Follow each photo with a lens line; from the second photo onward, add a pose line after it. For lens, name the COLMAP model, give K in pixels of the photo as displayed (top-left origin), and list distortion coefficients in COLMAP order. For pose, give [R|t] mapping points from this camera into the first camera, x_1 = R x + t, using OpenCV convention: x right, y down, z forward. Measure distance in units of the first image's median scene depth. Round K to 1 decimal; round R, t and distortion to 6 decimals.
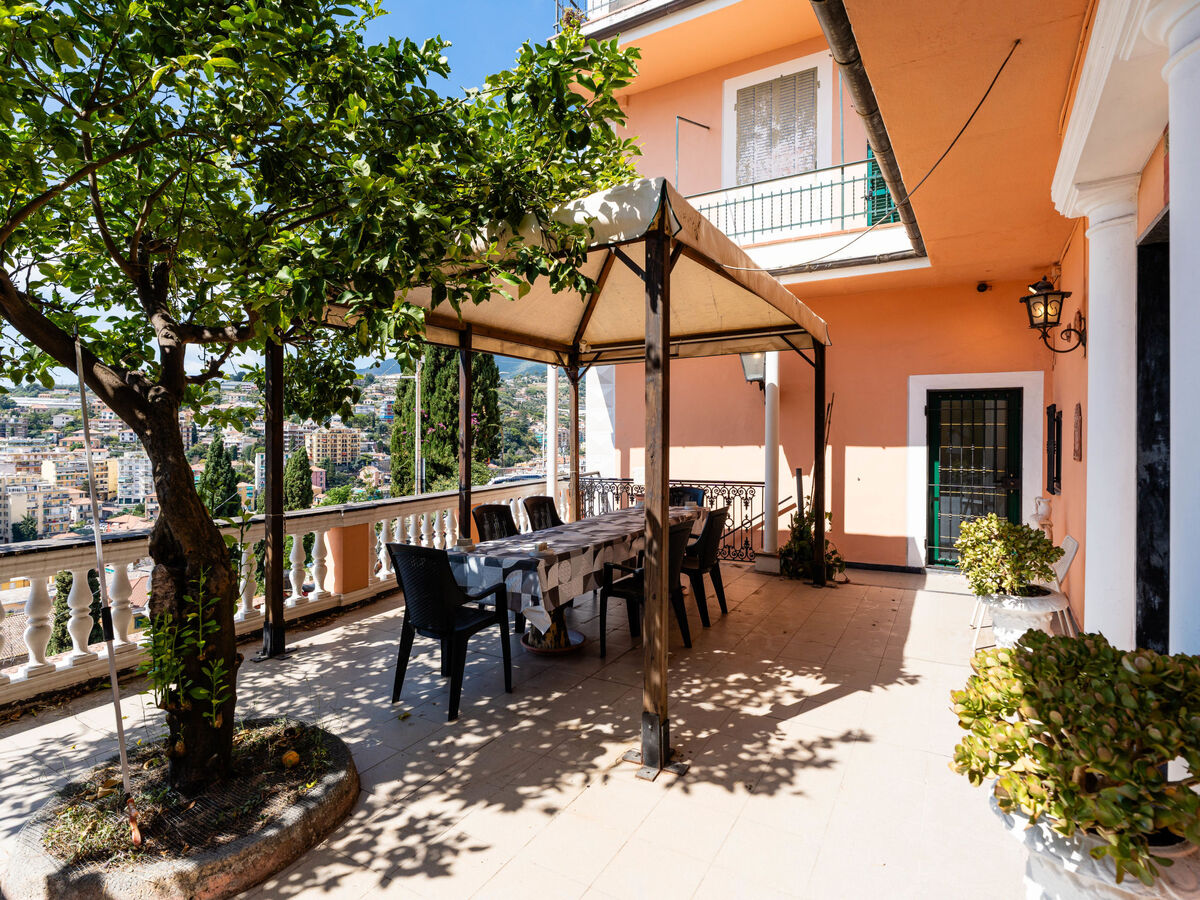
lens RADIAL K [[616.4, 0, 600.7], [0, 616.4, 444.8], [0, 0, 1]] dist [-0.000578, 0.000109]
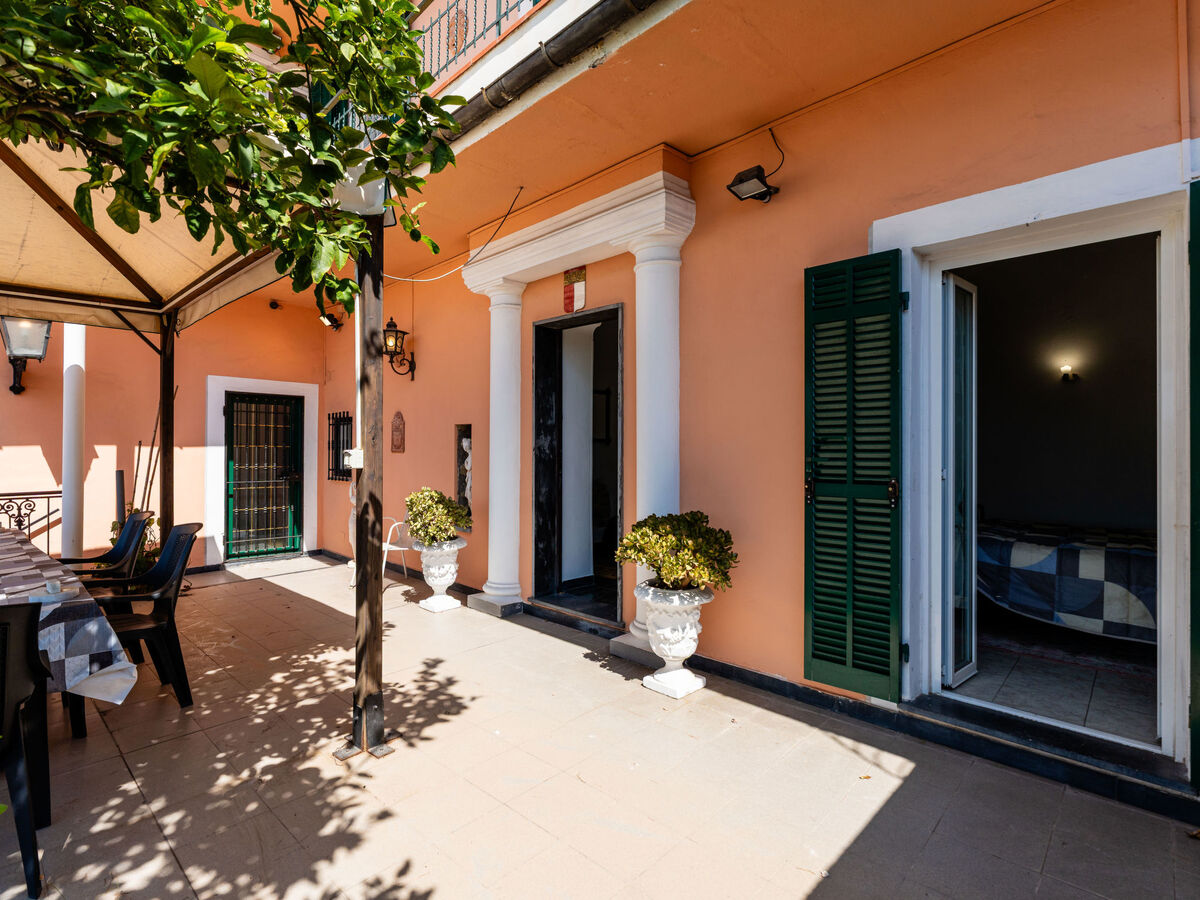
lens RADIAL K [[589.9, 0, 599.3], [0, 589.9, 447.7], [0, 0, 1]] dist [-0.000595, 0.014819]
pose [[0.248006, -0.003935, 0.968751, -0.614980], [0.012371, 0.999923, 0.000894, 0.029720], [-0.968680, 0.011763, 0.248035, 0.323914]]
